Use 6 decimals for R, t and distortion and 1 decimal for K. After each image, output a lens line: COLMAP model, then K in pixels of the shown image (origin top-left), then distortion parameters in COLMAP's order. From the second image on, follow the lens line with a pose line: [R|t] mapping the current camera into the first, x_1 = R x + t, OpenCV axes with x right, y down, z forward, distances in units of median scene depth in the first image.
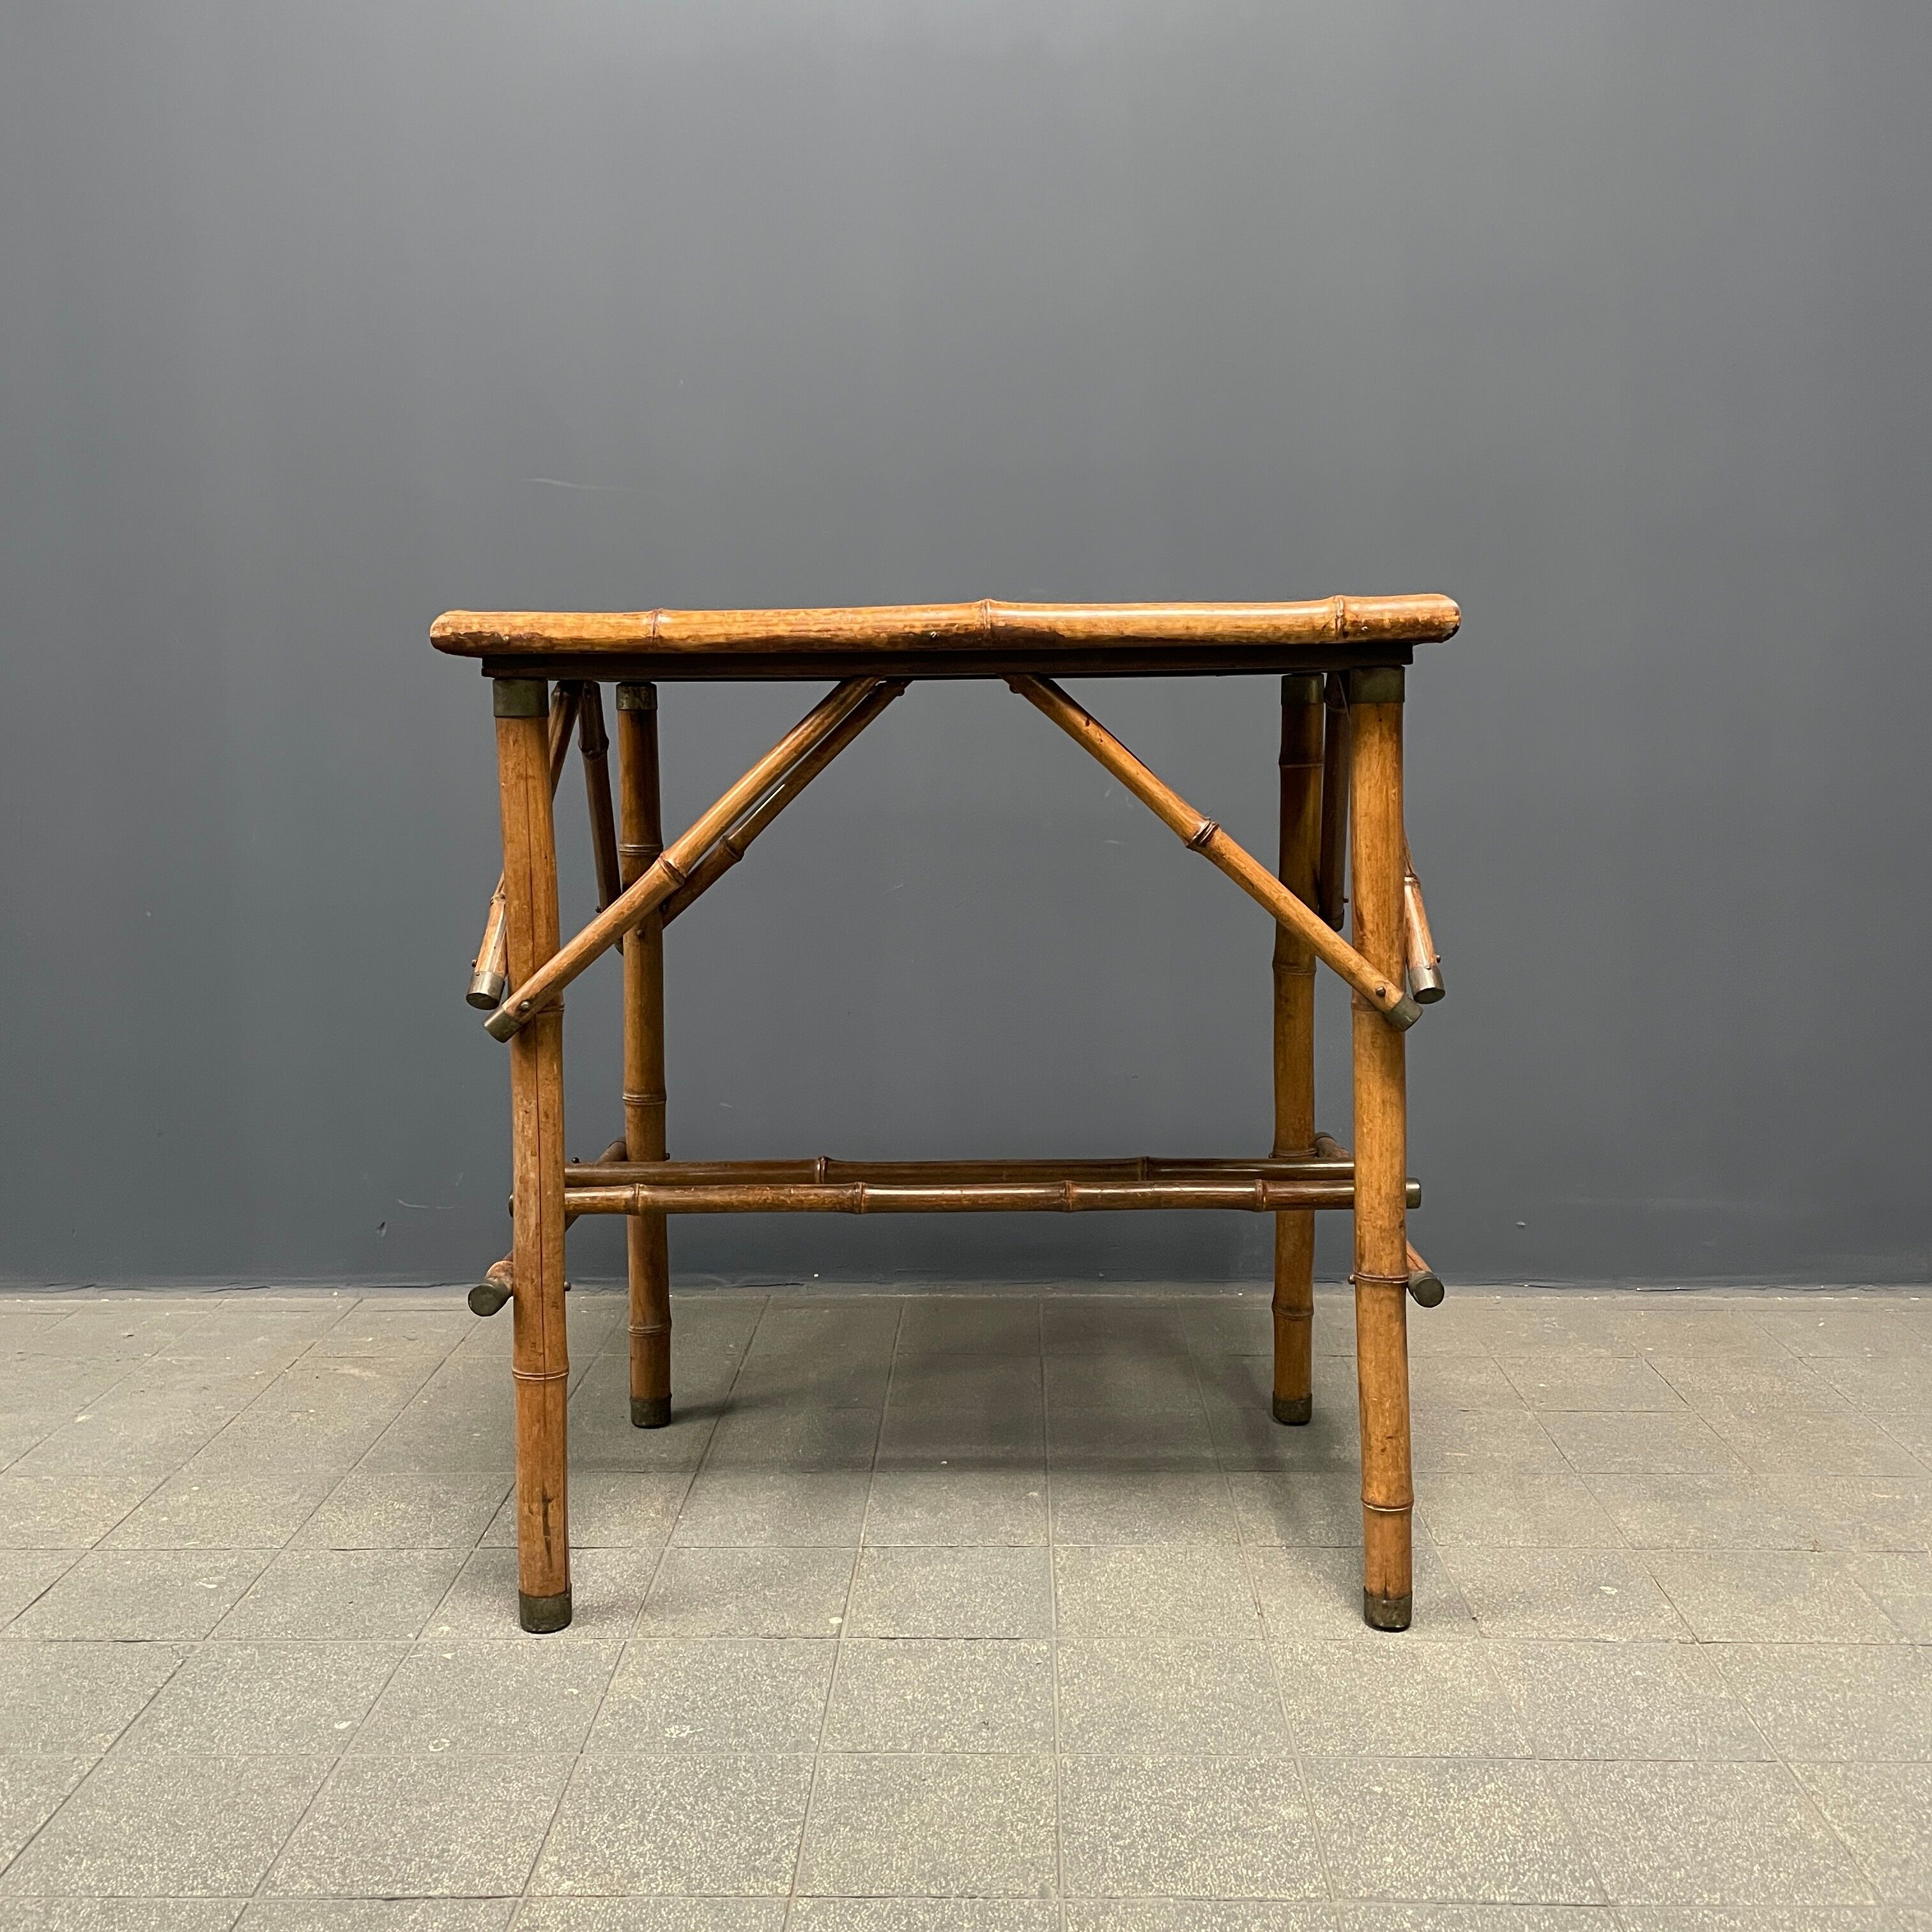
lens RADIAL K [[1983.5, 0, 969.4], [0, 1983.5, 936.7], [0, 0, 1]] dist [0.028106, 0.000000]
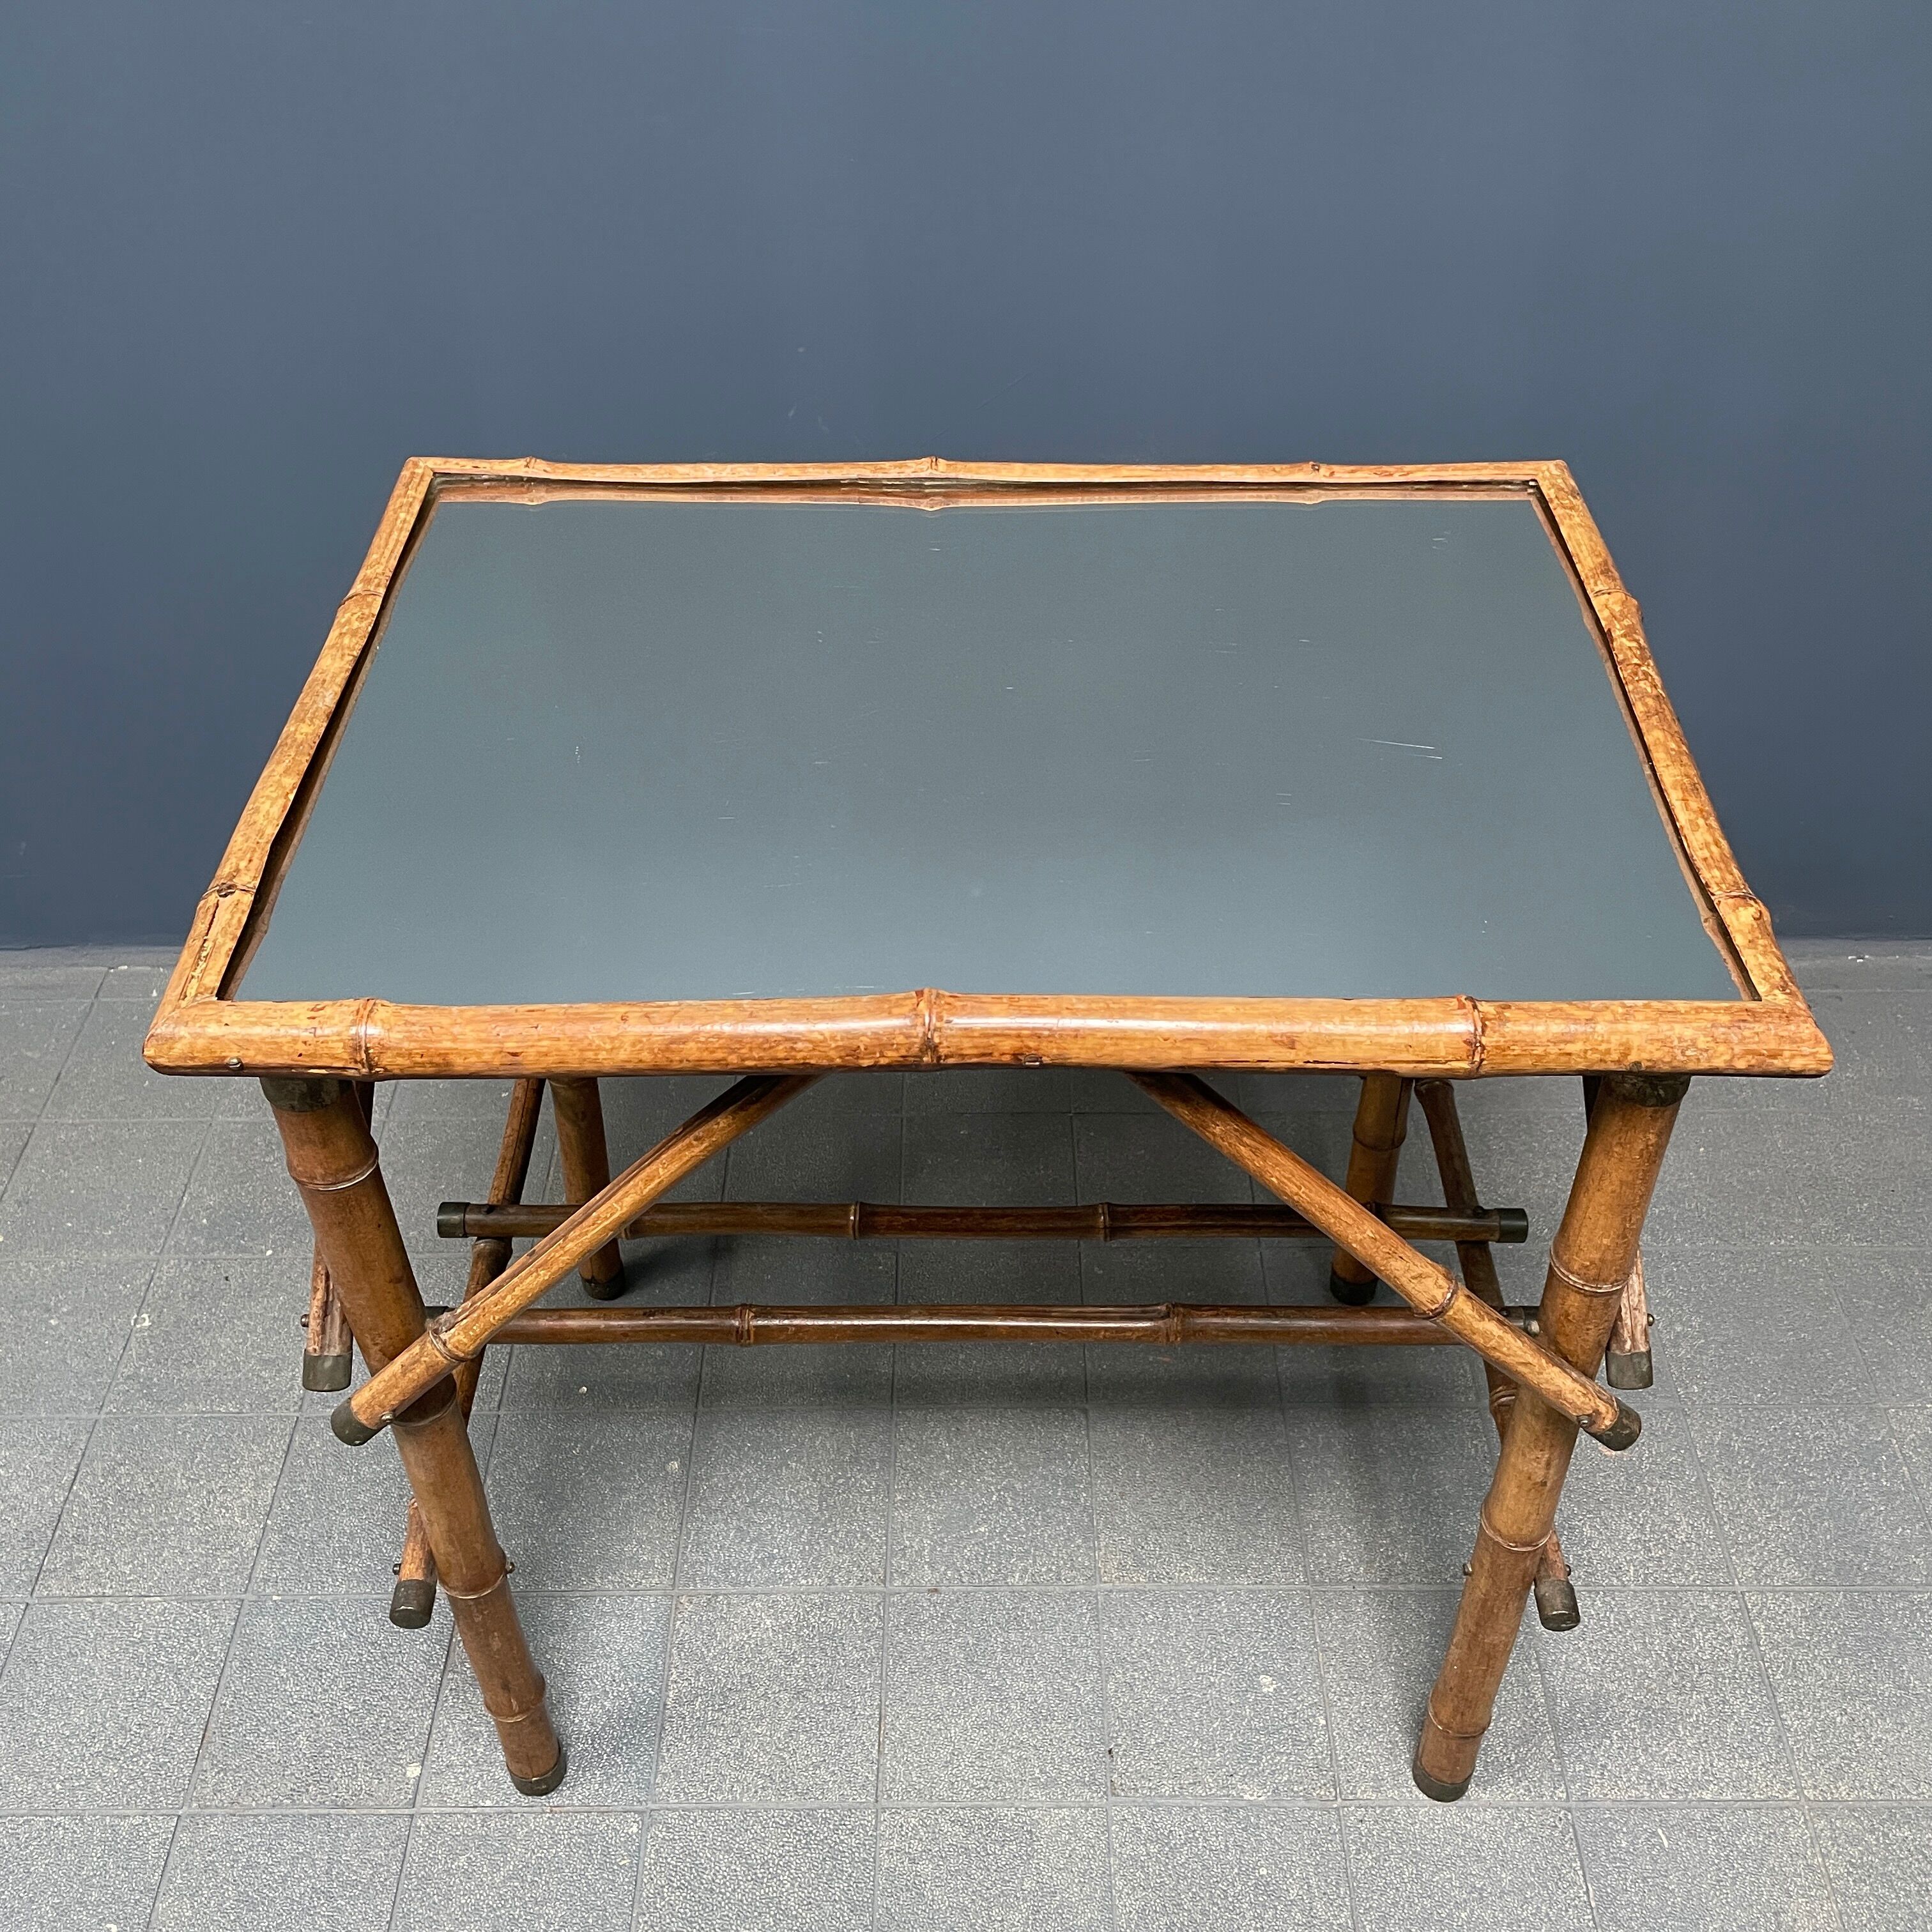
lens RADIAL K [[1983.5, 0, 983.8], [0, 1983.5, 947.7], [0, 0, 1]] dist [0.028106, 0.000000]
pose [[0.999555, -0.016630, 0.024765, 0.185967], [-0.000986, 0.811319, 0.584602, -0.521443], [-0.029814, -0.584367, 0.810942, 0.492418]]
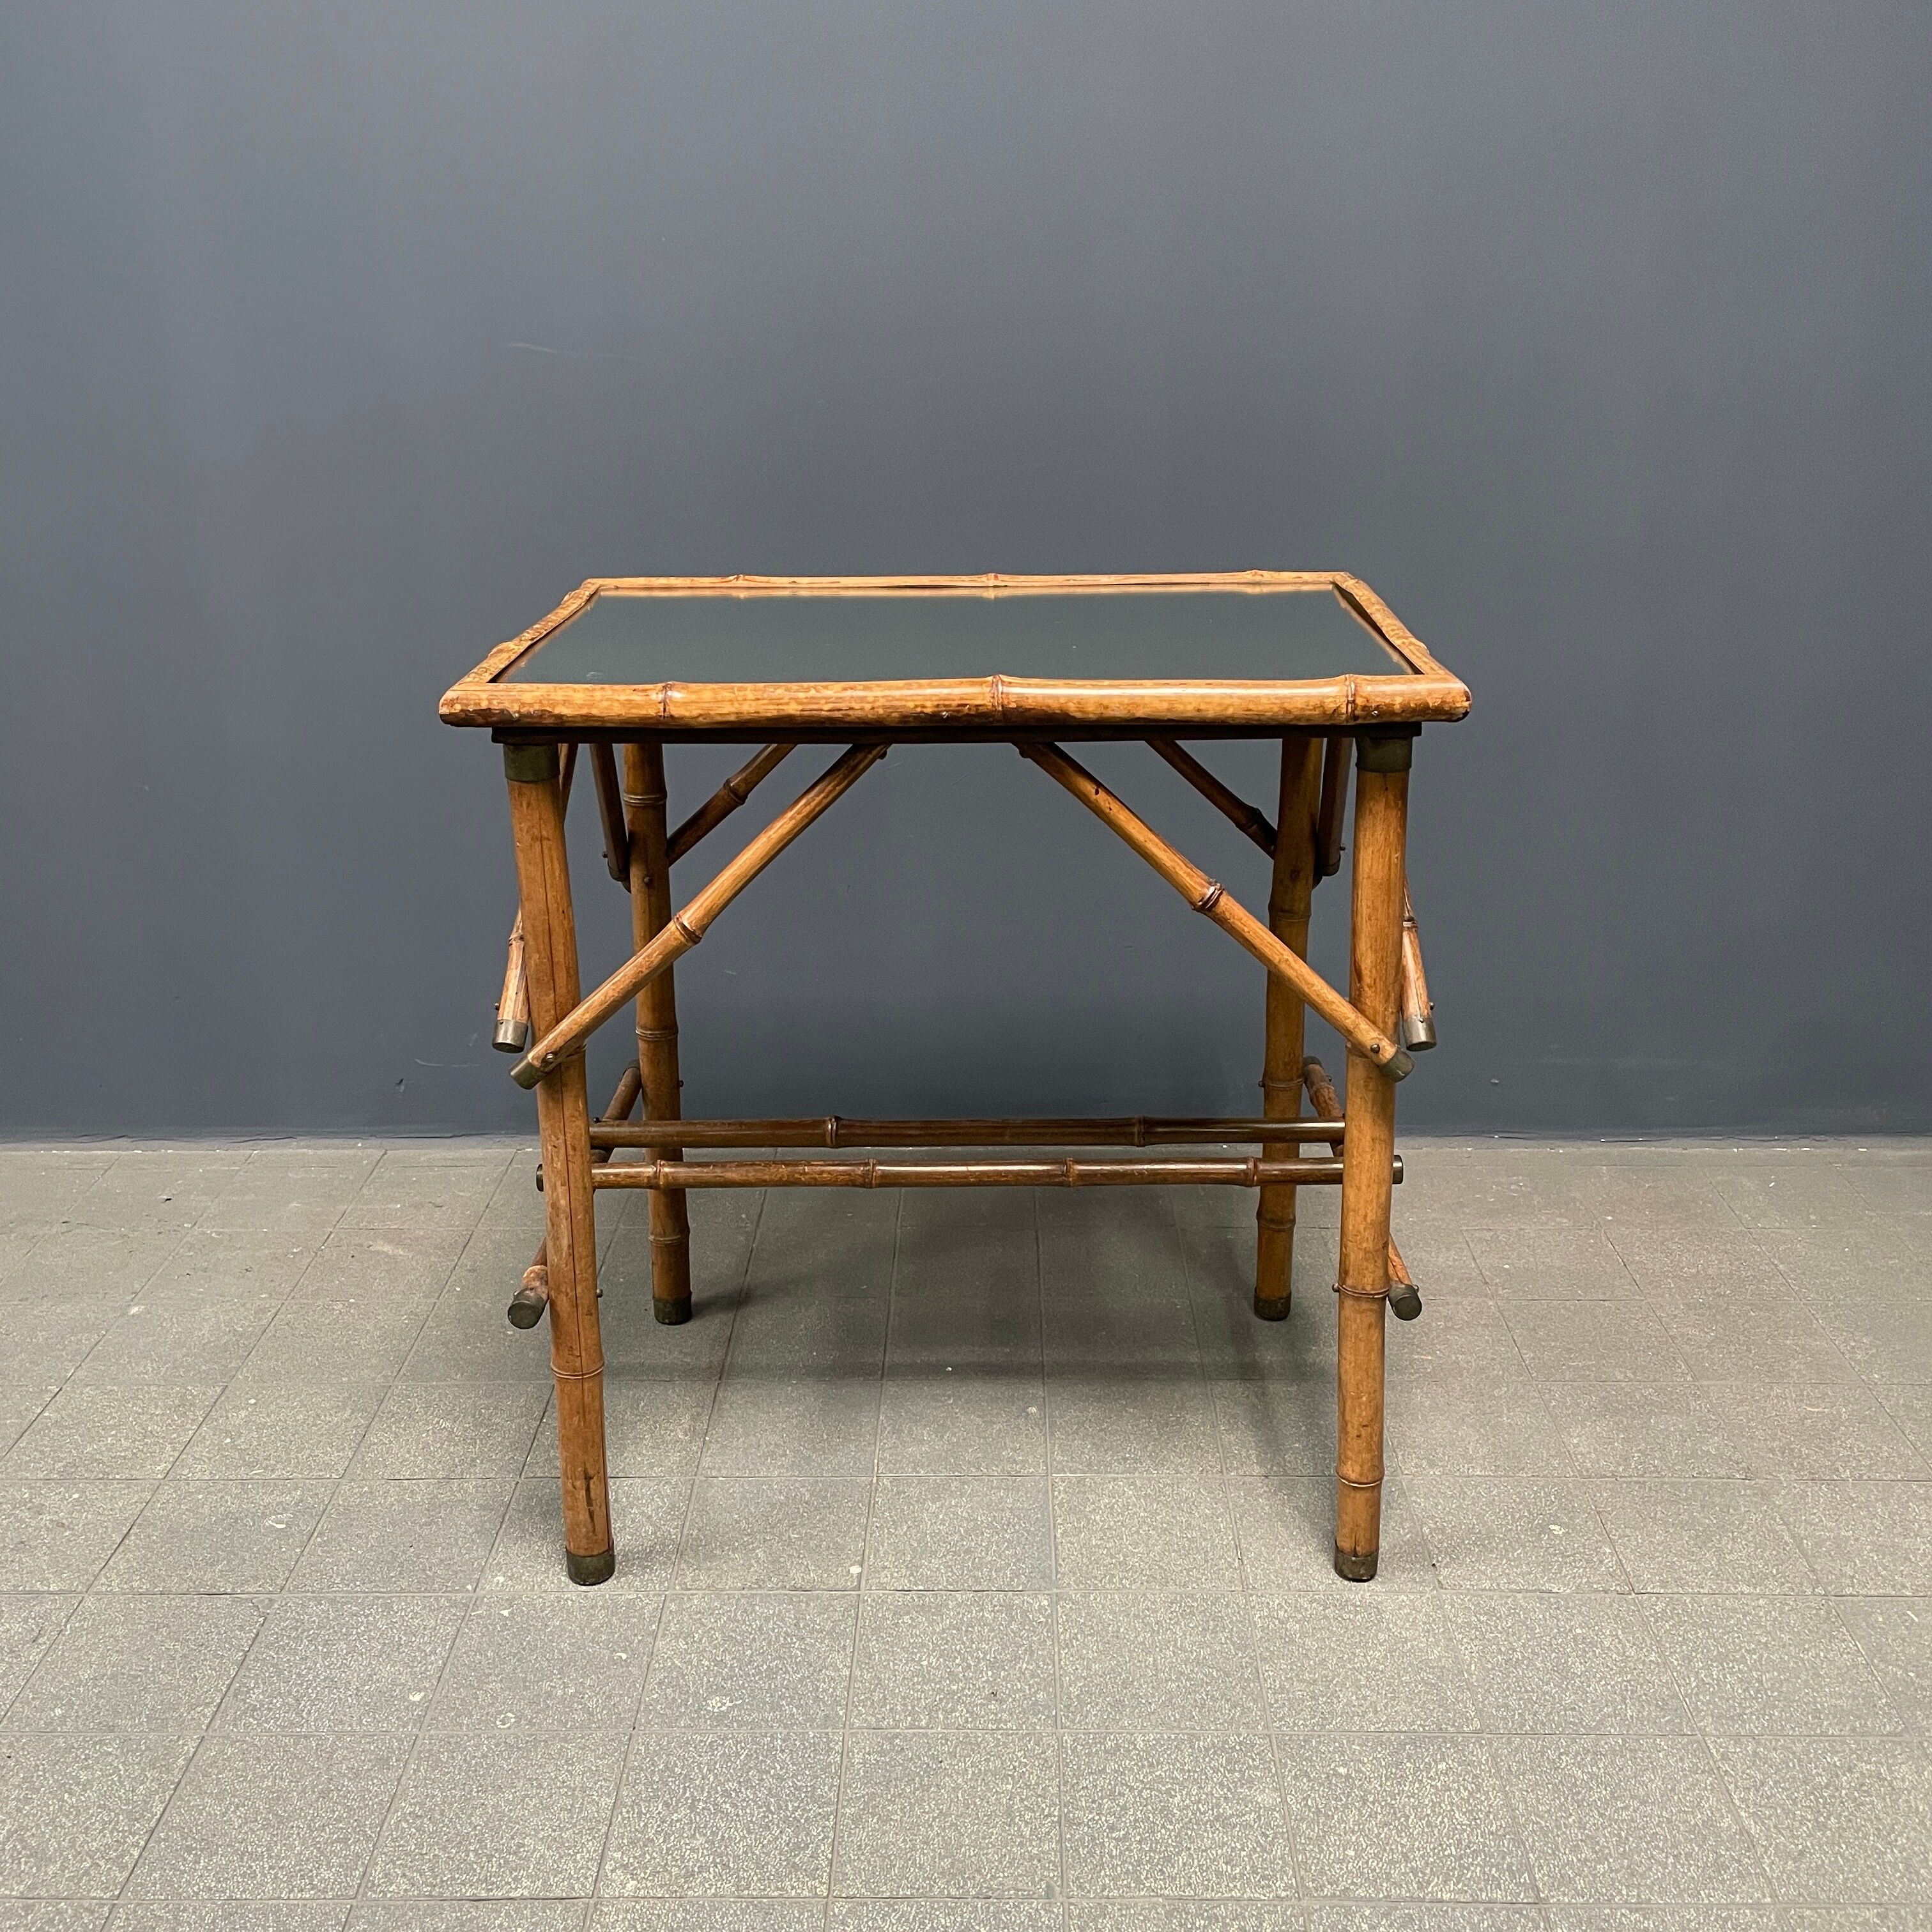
lens RADIAL K [[1983.5, 0, 976.0], [0, 1983.5, 936.8], [0, 0, 1]] dist [0.028106, 0.000000]
pose [[0.999898, -0.002361, 0.014103, -0.015940], [-0.000703, 0.976953, 0.213454, -0.244165], [-0.014282, -0.213442, 0.976851, -0.000565]]
